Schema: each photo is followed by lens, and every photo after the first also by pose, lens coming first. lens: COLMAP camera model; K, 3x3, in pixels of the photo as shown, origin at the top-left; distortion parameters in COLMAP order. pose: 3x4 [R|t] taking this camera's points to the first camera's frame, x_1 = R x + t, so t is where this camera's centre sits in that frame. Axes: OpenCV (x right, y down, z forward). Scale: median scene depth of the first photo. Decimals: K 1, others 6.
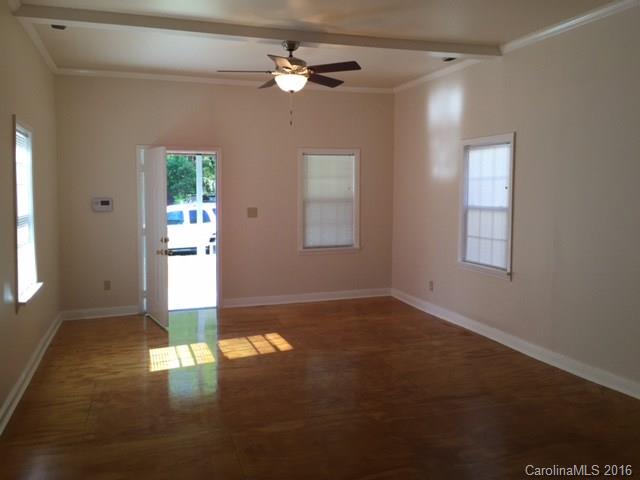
lens RADIAL K [[542.9, 0, 320.0], [0, 542.9, 240.0], [0, 0, 1]] dist [0.000126, -0.000430]
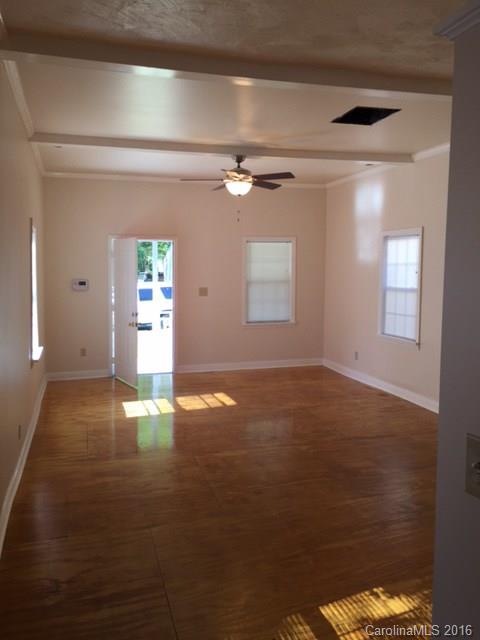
lens RADIAL K [[547.3, 0, 238.7], [0, 547.3, 333.7], [0, 0, 1]] dist [0.006052, 0.001920]
pose [[0.999185, 0.007221, -0.039704, -0.000991], [-0.006084, 0.999570, 0.028689, 0.006811], [0.039894, -0.028424, 0.998800, -0.223785]]
